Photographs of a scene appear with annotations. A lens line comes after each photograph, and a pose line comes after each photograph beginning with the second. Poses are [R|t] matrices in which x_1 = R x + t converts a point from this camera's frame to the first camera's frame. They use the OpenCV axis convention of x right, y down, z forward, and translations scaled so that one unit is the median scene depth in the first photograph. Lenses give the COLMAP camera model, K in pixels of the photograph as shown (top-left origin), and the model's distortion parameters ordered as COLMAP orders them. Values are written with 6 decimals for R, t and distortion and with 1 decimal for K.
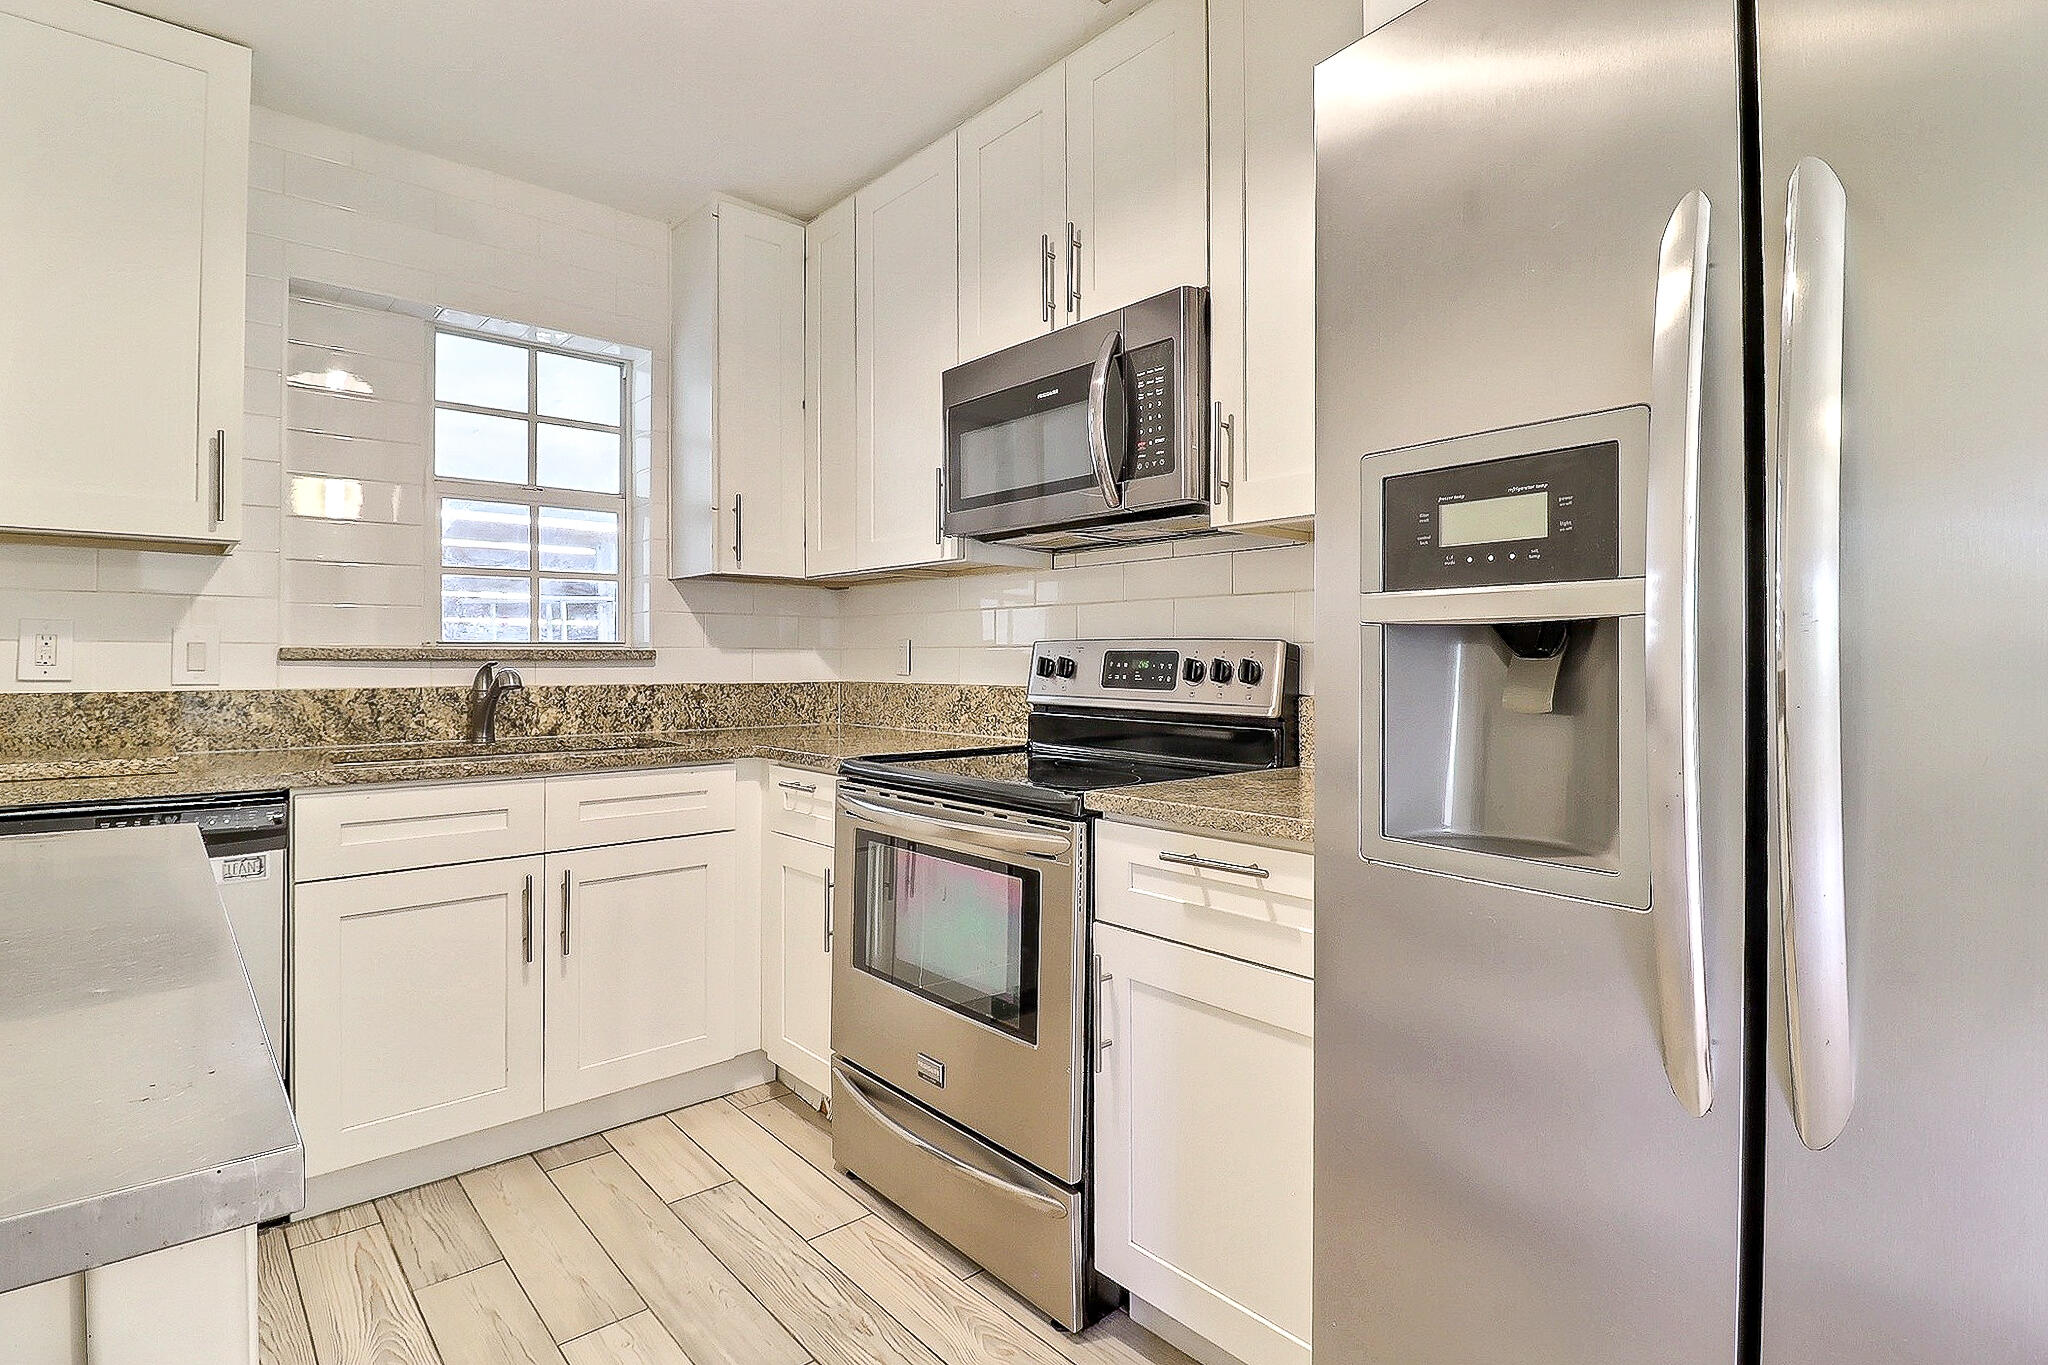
lens RADIAL K [[982.3, 0, 1011.9], [0, 982.3, 645.1], [0, 0, 1]] dist [-0.018212, -0.001297]
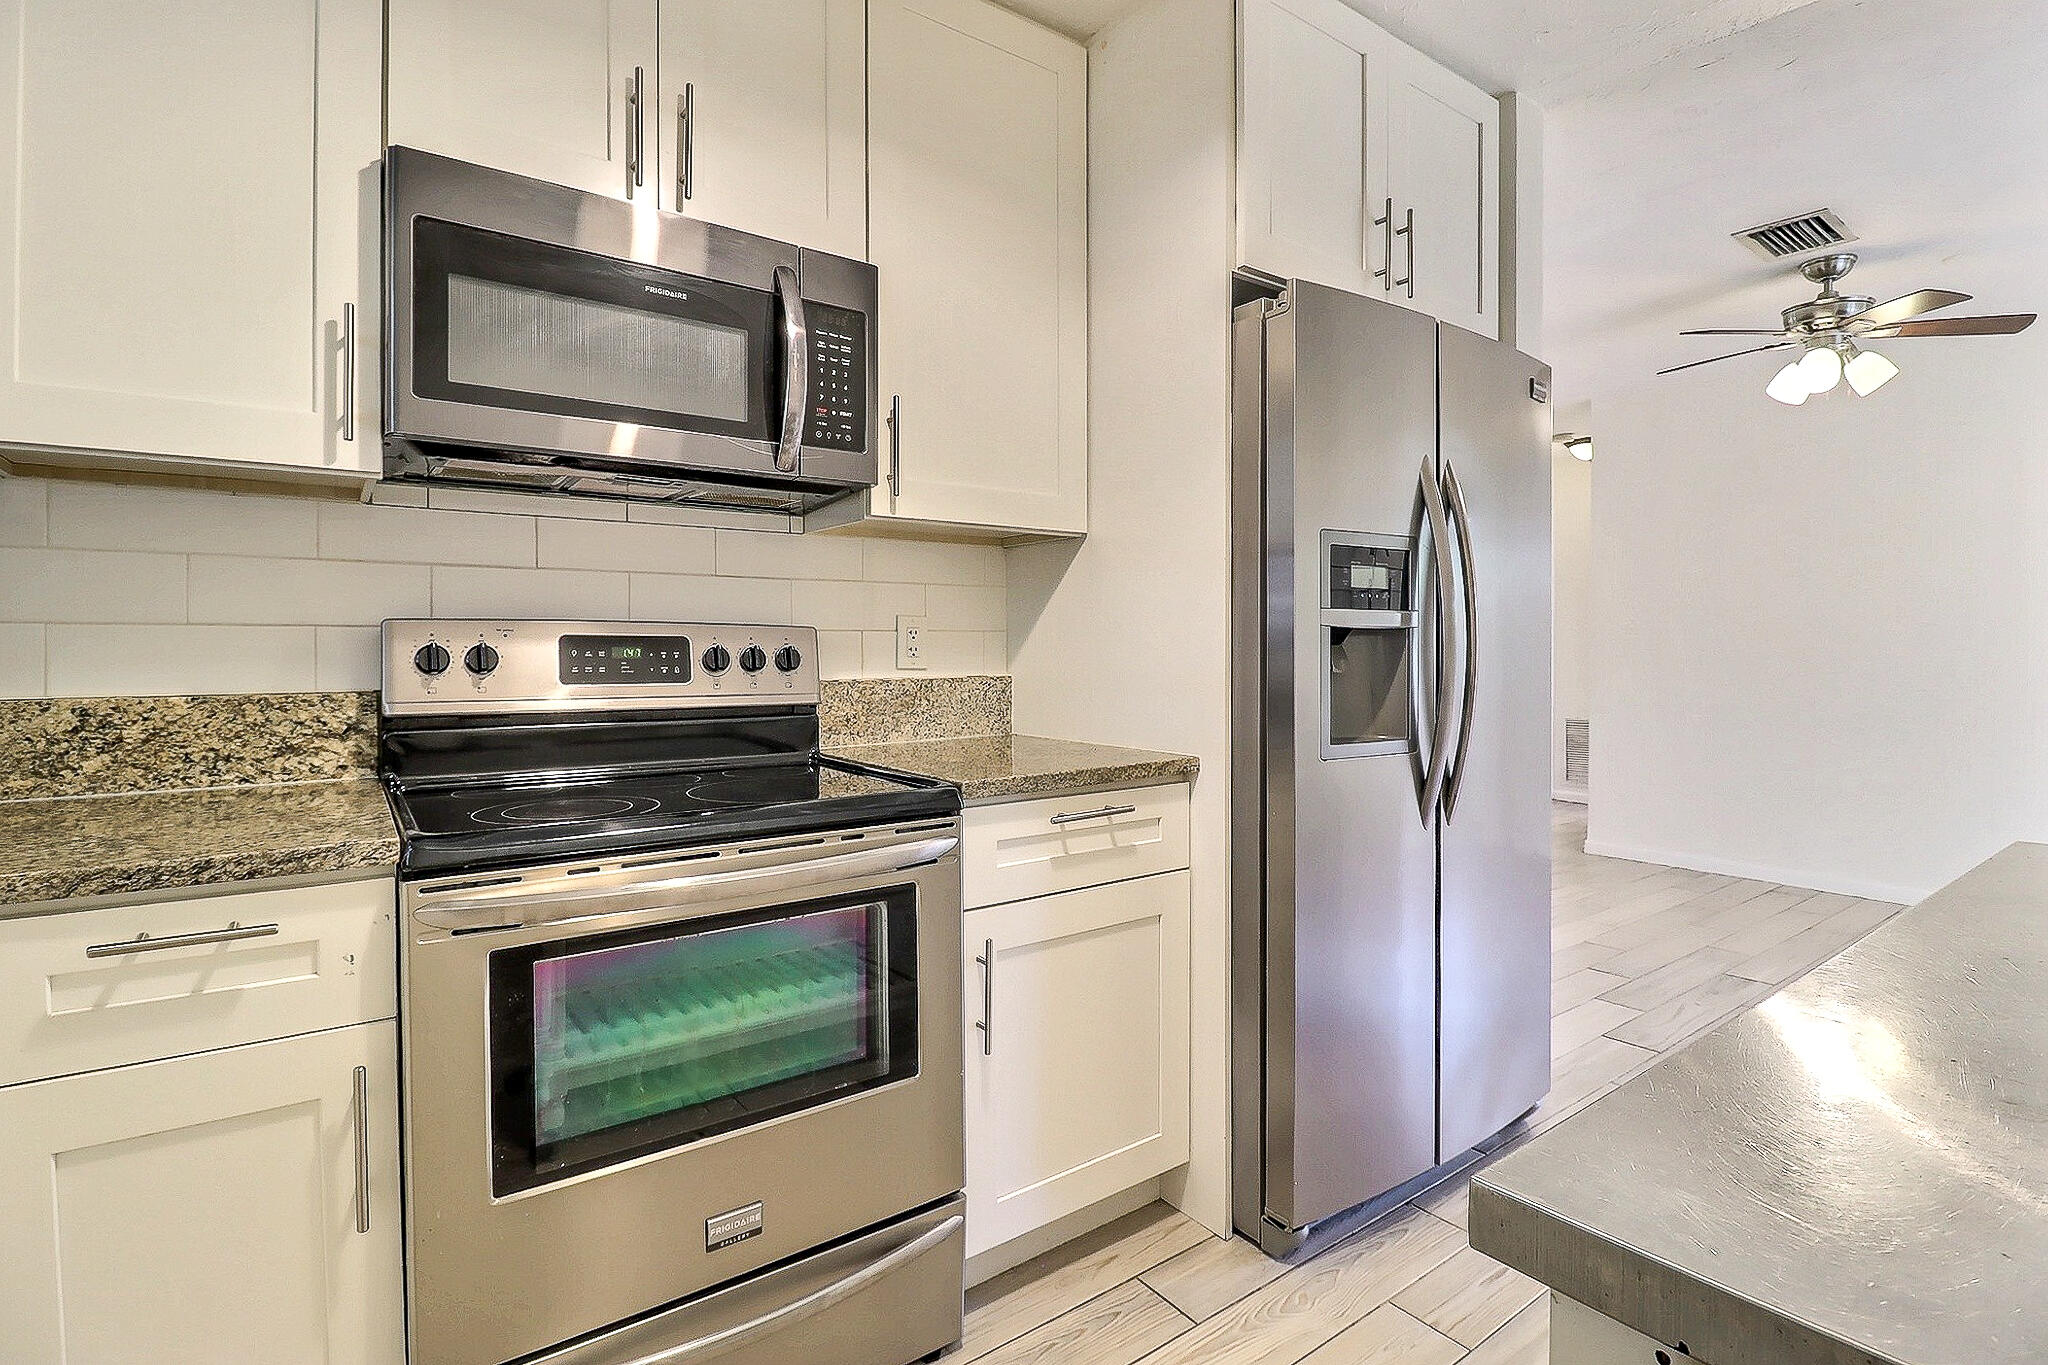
lens RADIAL K [[982.3, 0, 1011.9], [0, 982.3, 645.1], [0, 0, 1]] dist [-0.018212, -0.001297]
pose [[0.089920, -0.000093, 0.995949, -0.679566], [-0.013628, 0.999906, 0.001324, 0.008638], [-0.995856, -0.013691, 0.089910, 0.661524]]
